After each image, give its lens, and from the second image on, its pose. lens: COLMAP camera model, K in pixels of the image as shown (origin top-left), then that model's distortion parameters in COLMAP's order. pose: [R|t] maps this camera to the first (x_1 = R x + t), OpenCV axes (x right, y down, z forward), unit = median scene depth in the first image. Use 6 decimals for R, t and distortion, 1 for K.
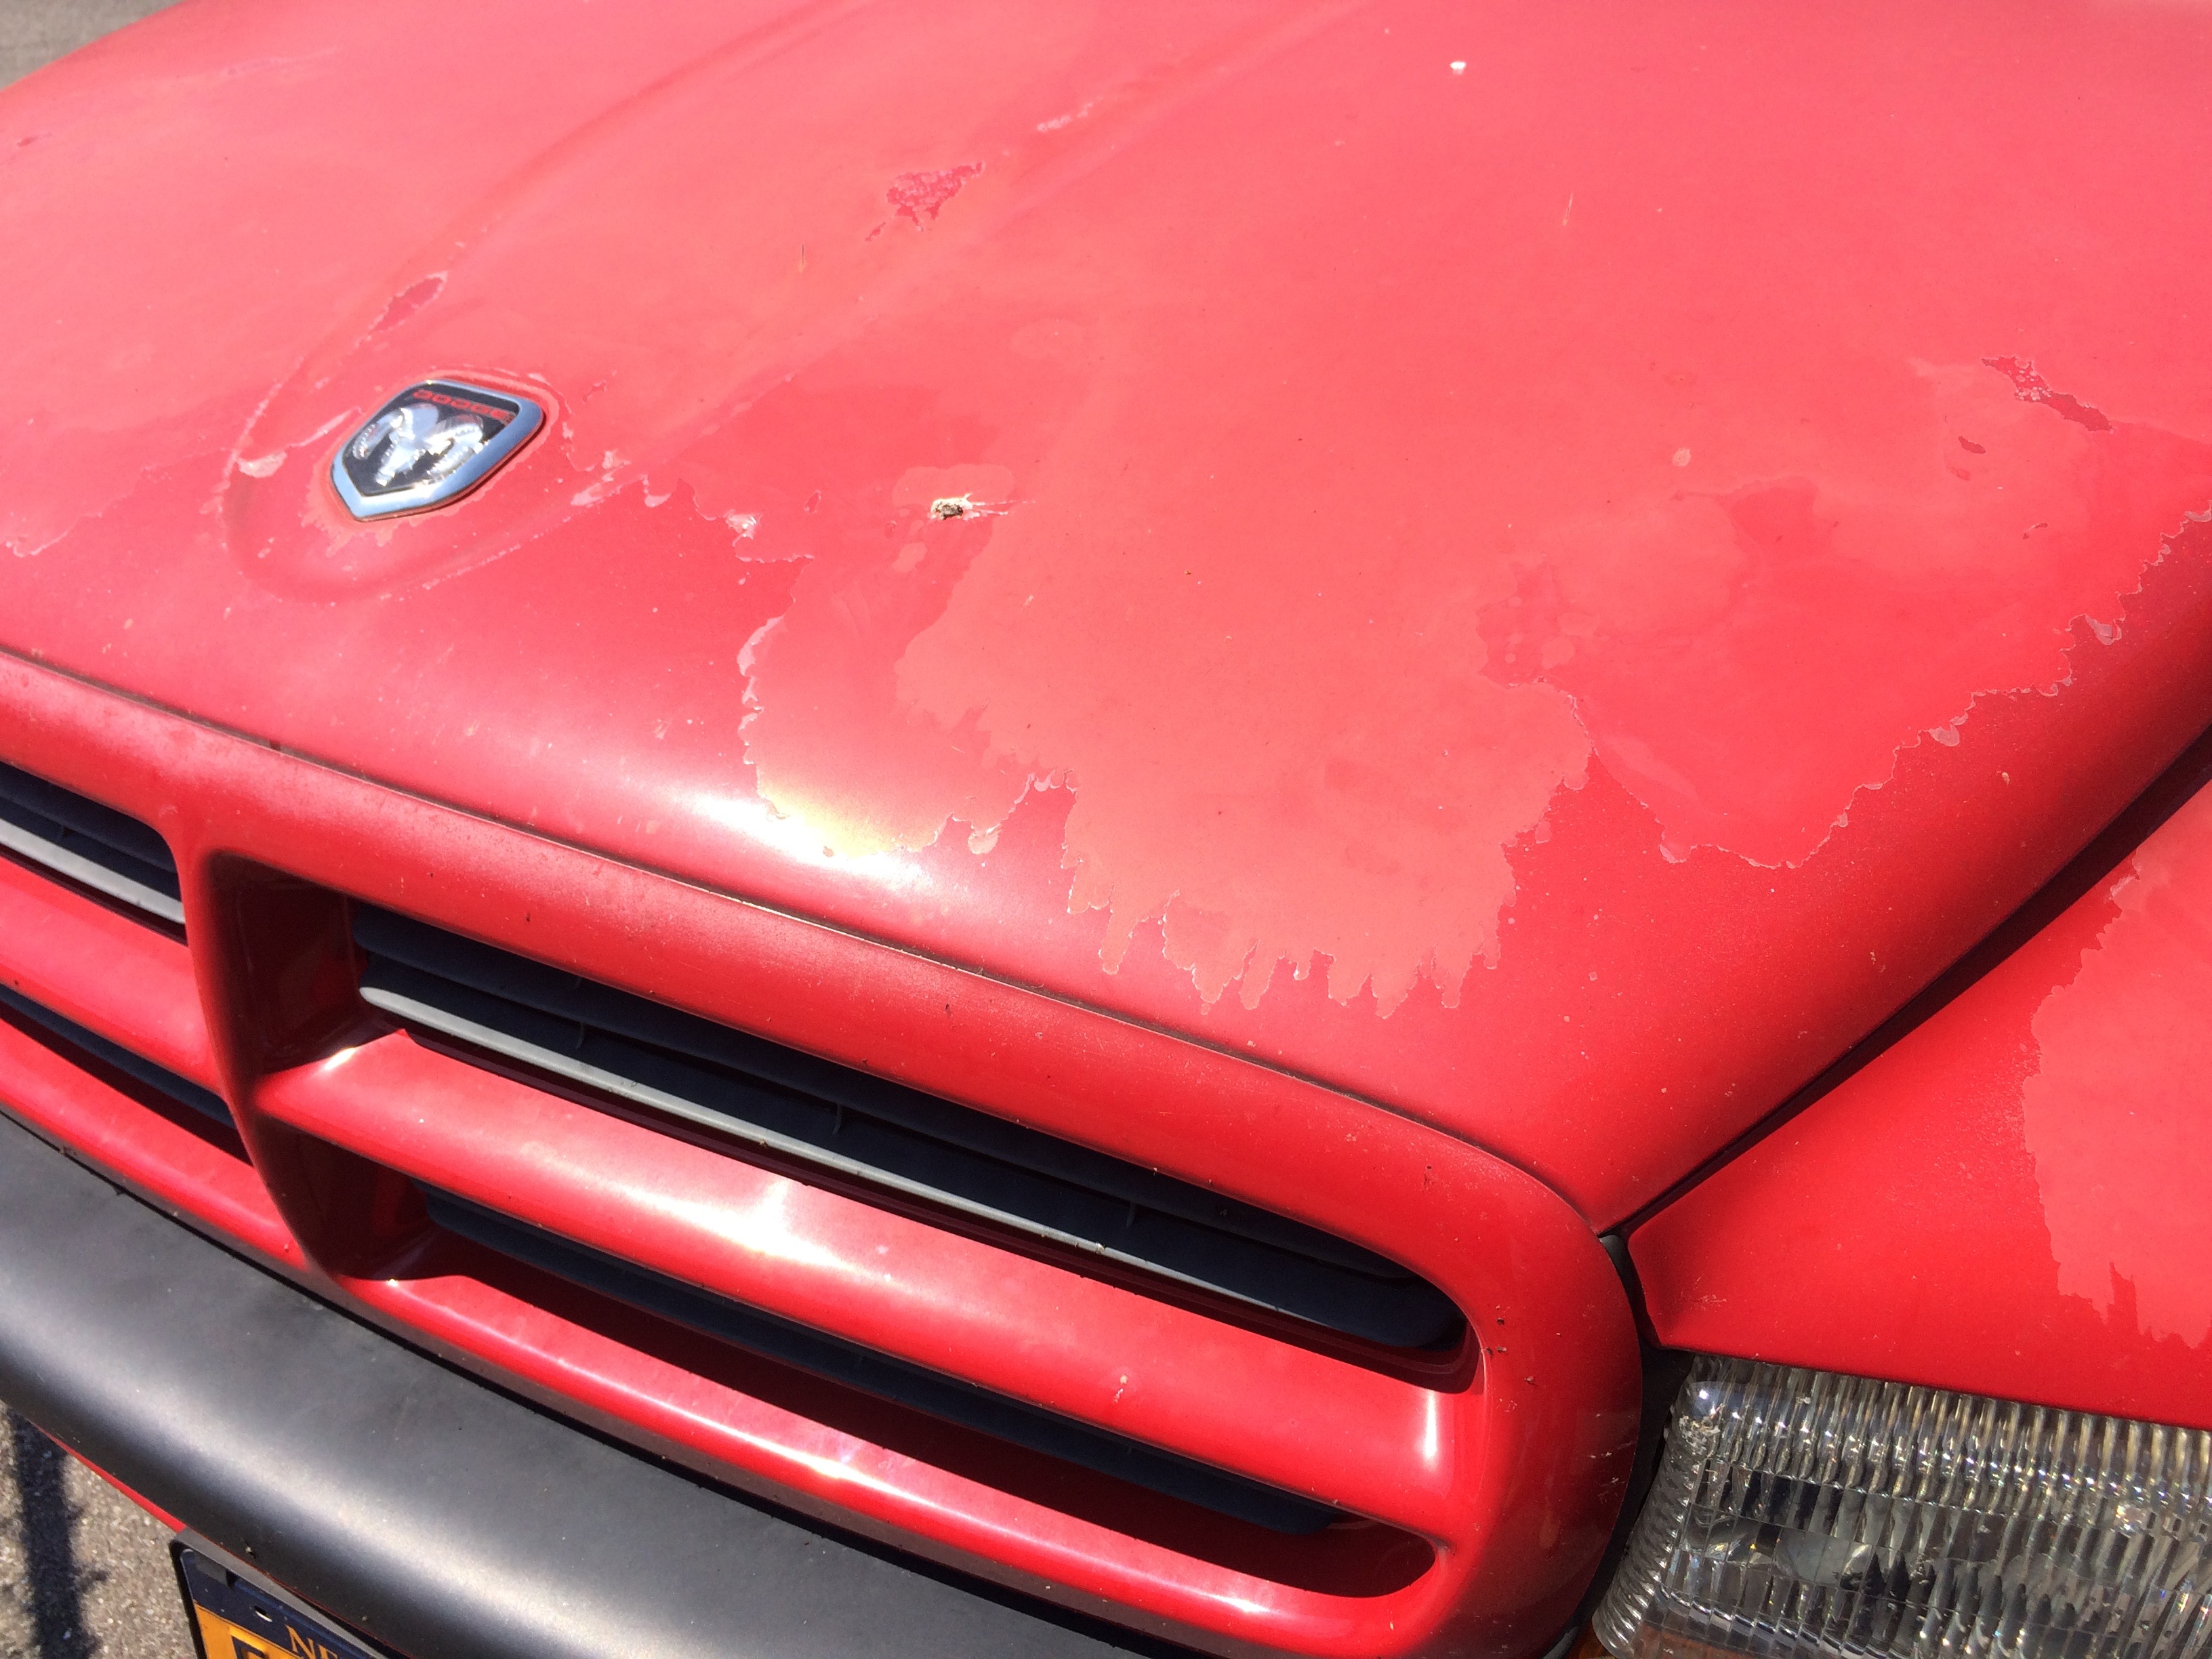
lens RADIAL K [[1867.7, 0, 1123.3], [0, 1867.7, 826.2], [0, 0, 1]] dist [0.042007, -0.007597]
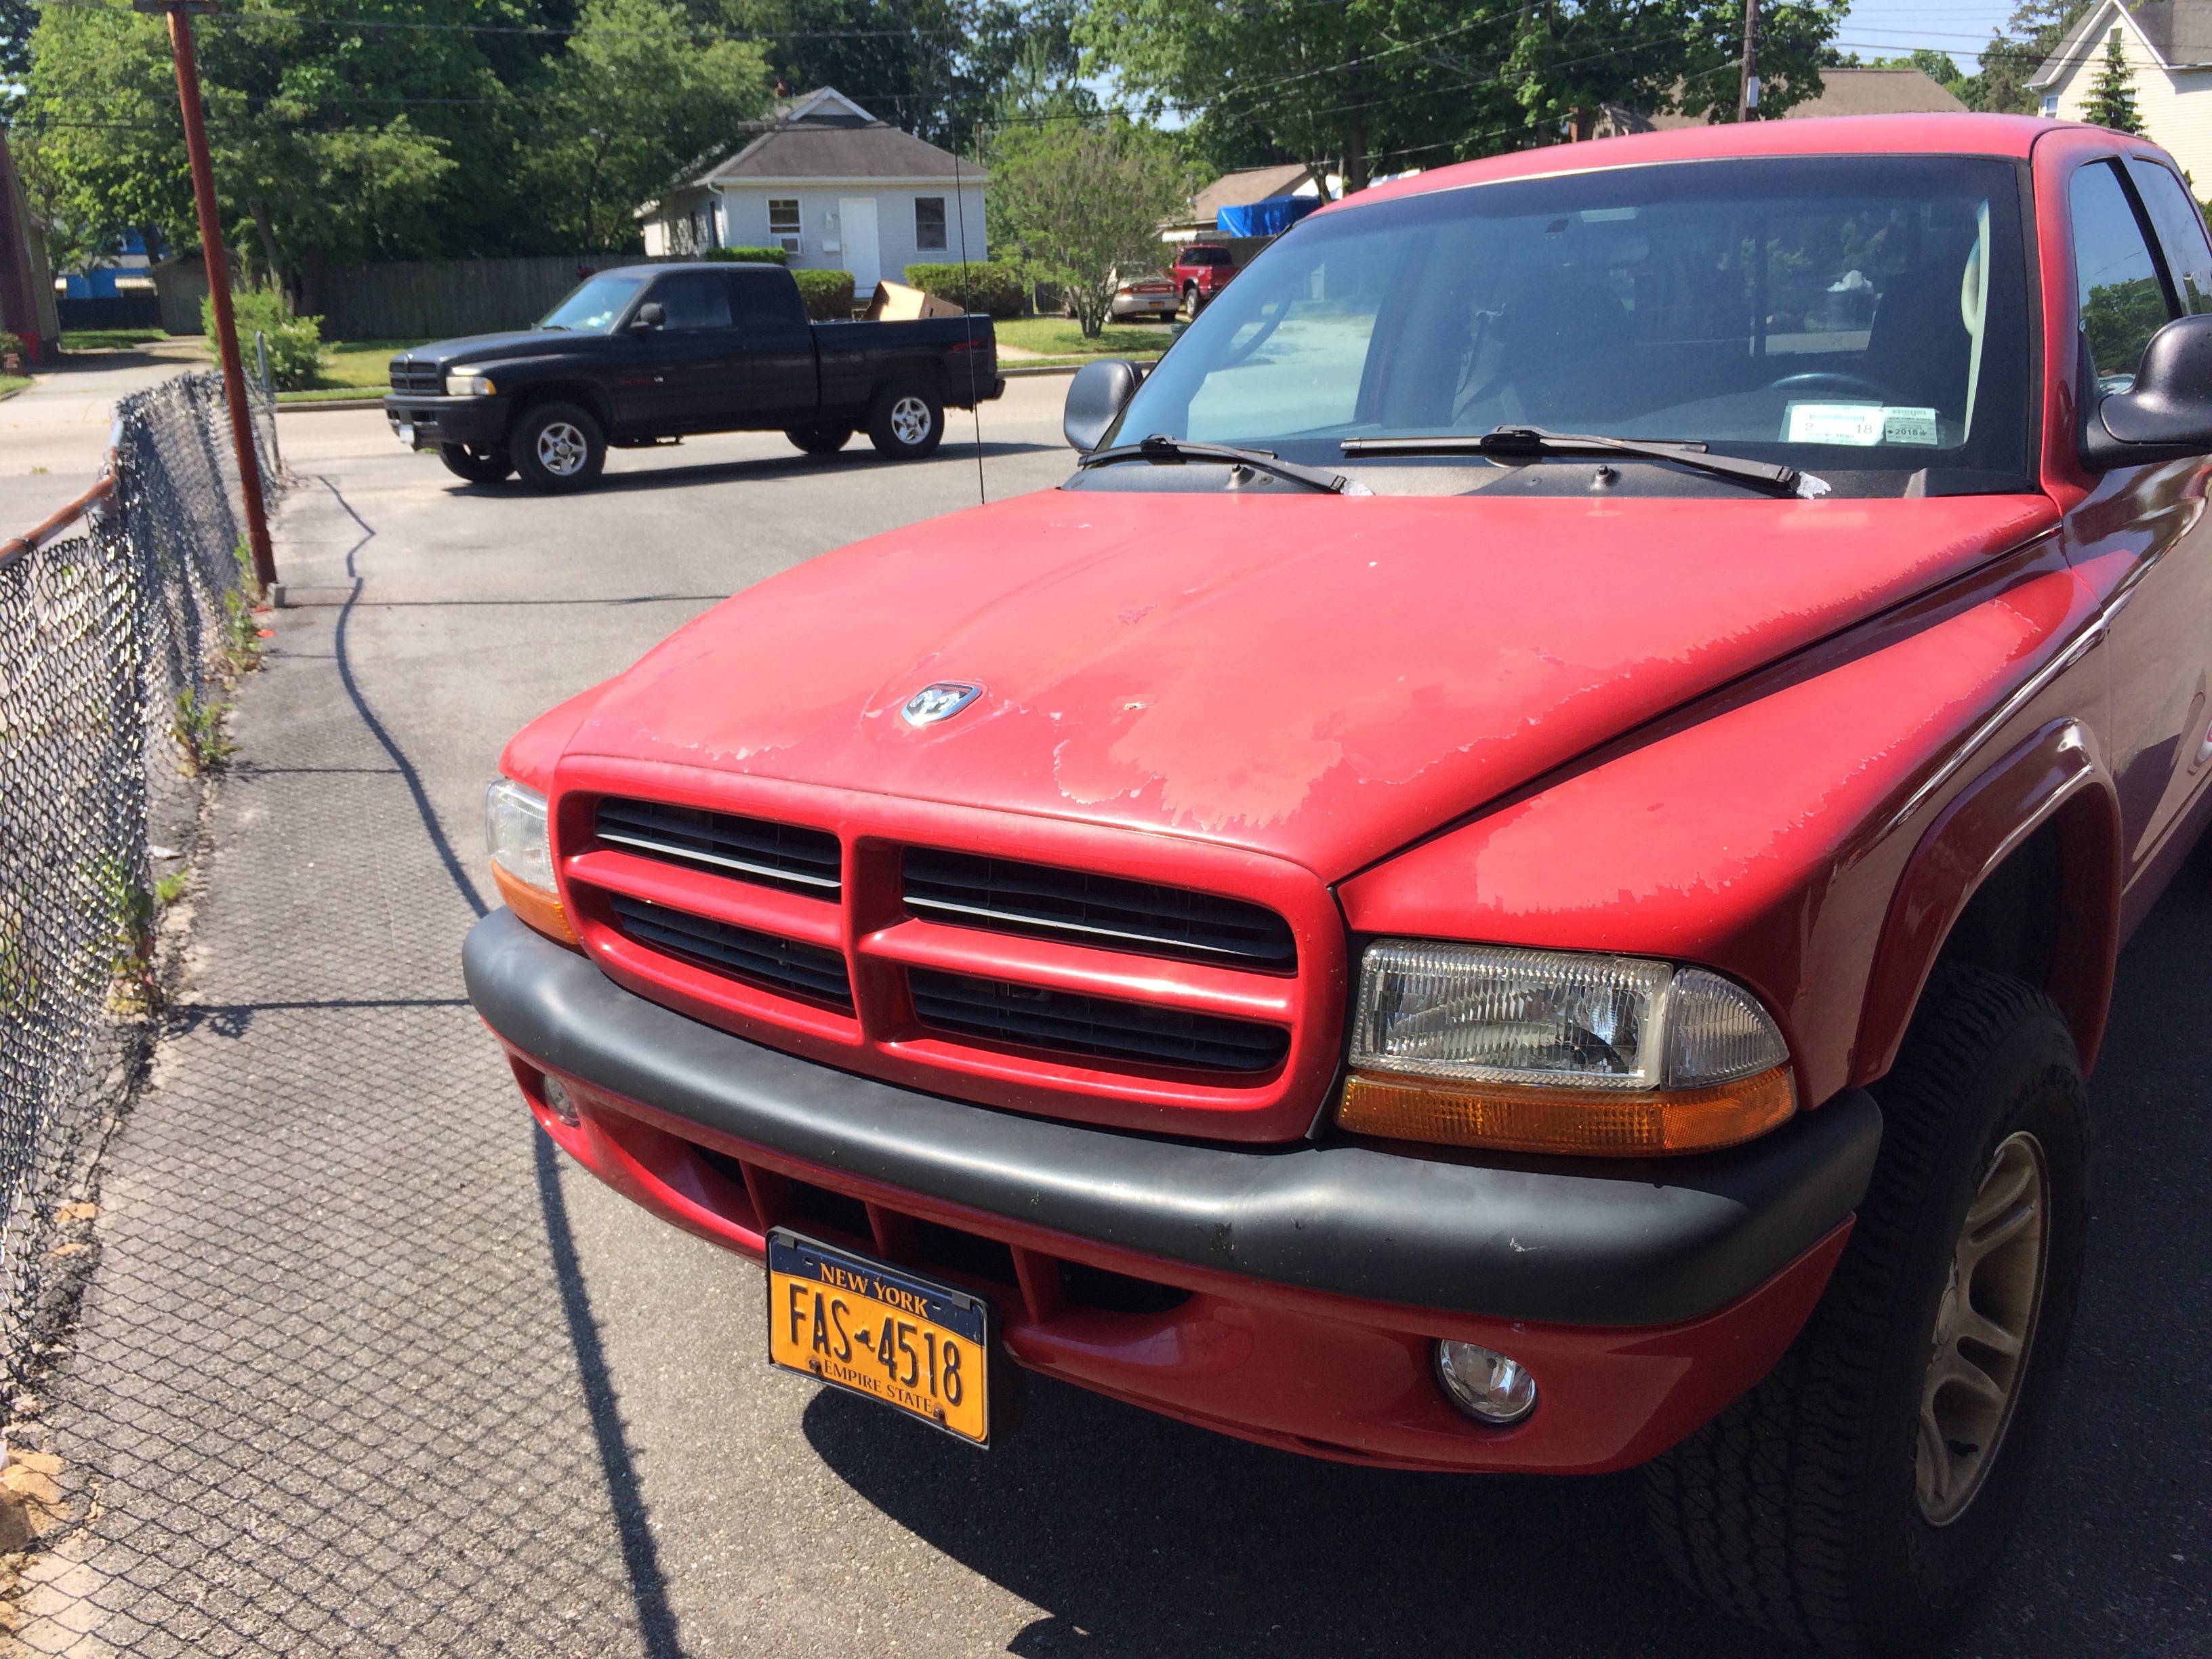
lens RADIAL K [[1867.7, 0, 1101.0], [0, 1867.7, 834.5], [0, 0, 1]] dist [0.042007, -0.007597]
pose [[0.988020, -0.013587, -0.153724, 0.263995], [-0.031594, 0.957210, -0.287665, 0.752232], [0.151055, 0.289075, 0.945314, -1.440251]]
